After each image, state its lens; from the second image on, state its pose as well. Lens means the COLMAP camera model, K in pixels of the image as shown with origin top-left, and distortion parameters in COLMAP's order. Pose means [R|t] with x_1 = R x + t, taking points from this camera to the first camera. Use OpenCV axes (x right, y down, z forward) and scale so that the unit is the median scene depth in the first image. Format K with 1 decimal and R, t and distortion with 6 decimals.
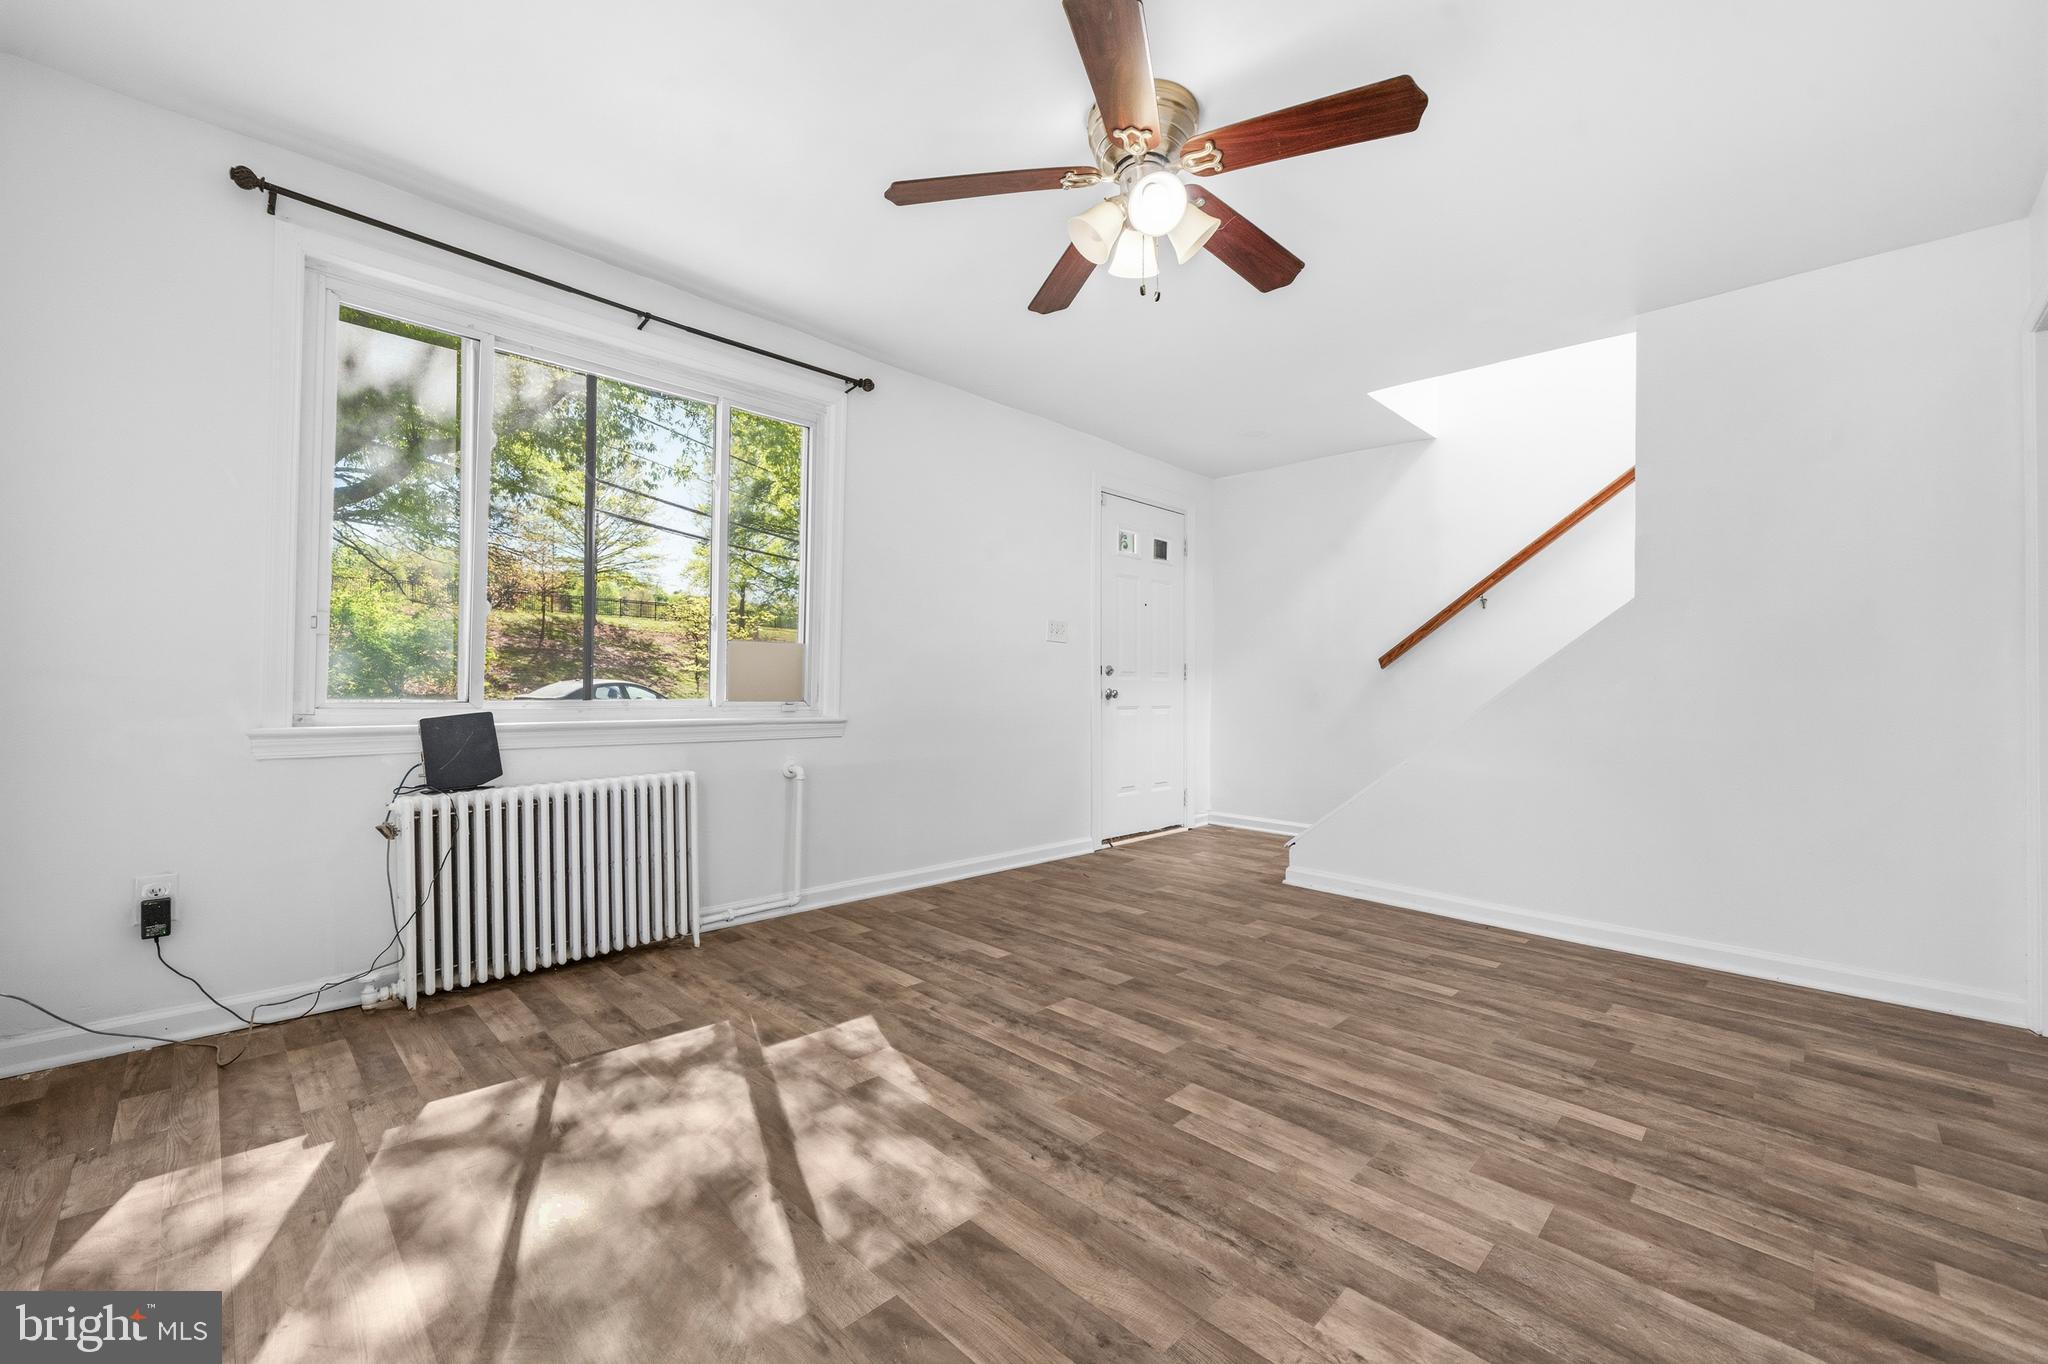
lens RADIAL K [[790.4, 0, 1024.0], [0, 790.4, 682.0], [0, 0, 1]] dist [-0.000975, -0.000066]
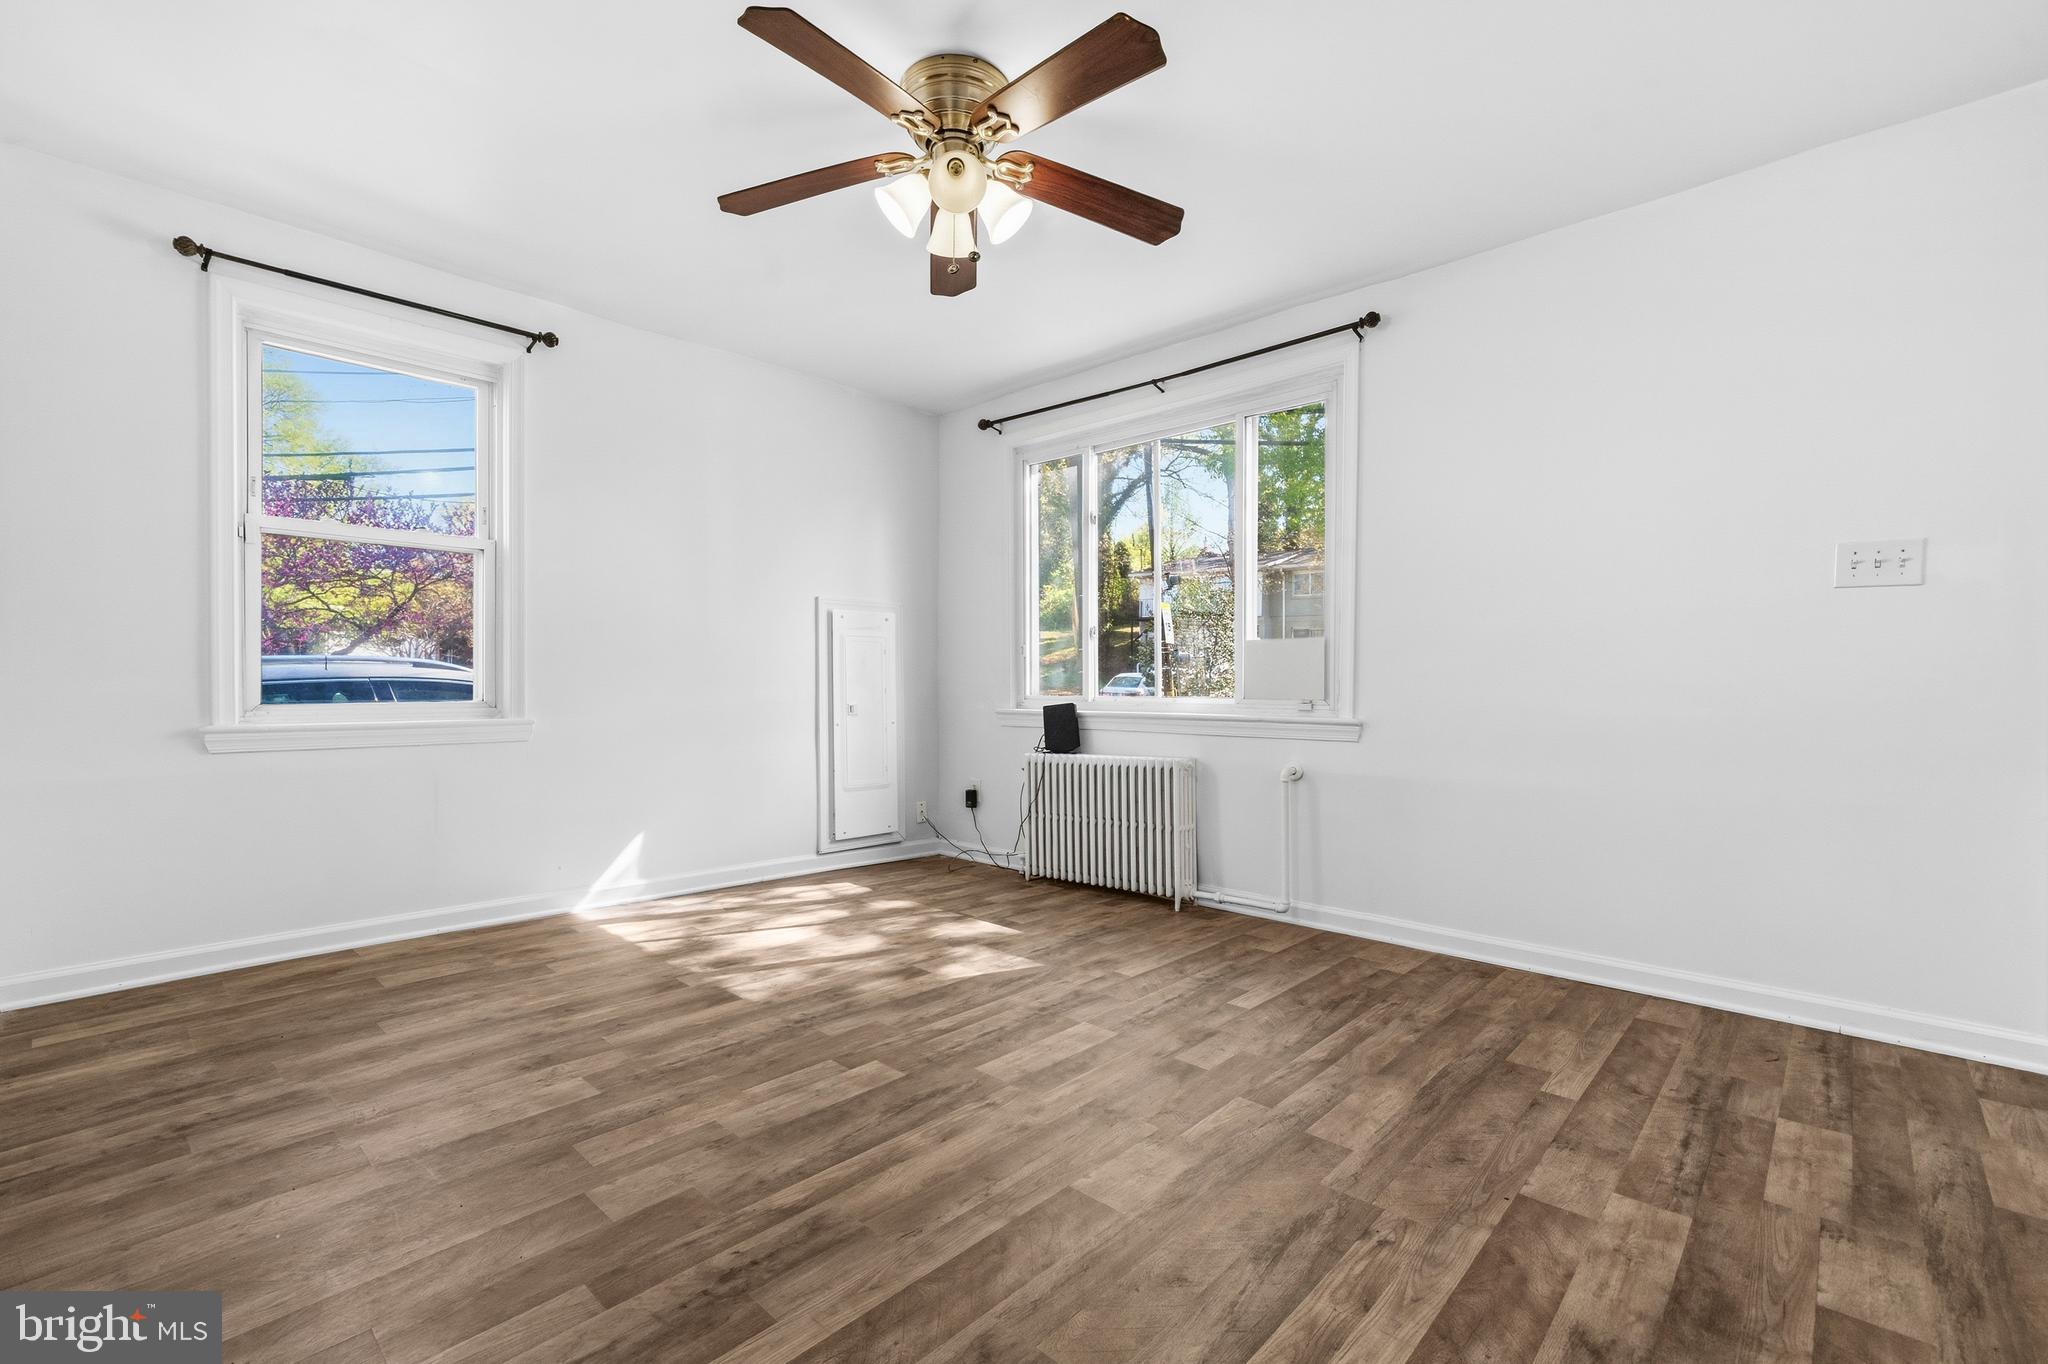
lens RADIAL K [[886.2, 0, 1019.5], [0, 886.2, 695.3], [0, 0, 1]] dist [0.000720, 0.000191]
pose [[0.047464, -0.004936, -0.998861, 1.032077], [0.001219, 0.999987, -0.004883, 0.032927], [0.998872, -0.000986, 0.047469, 0.850099]]
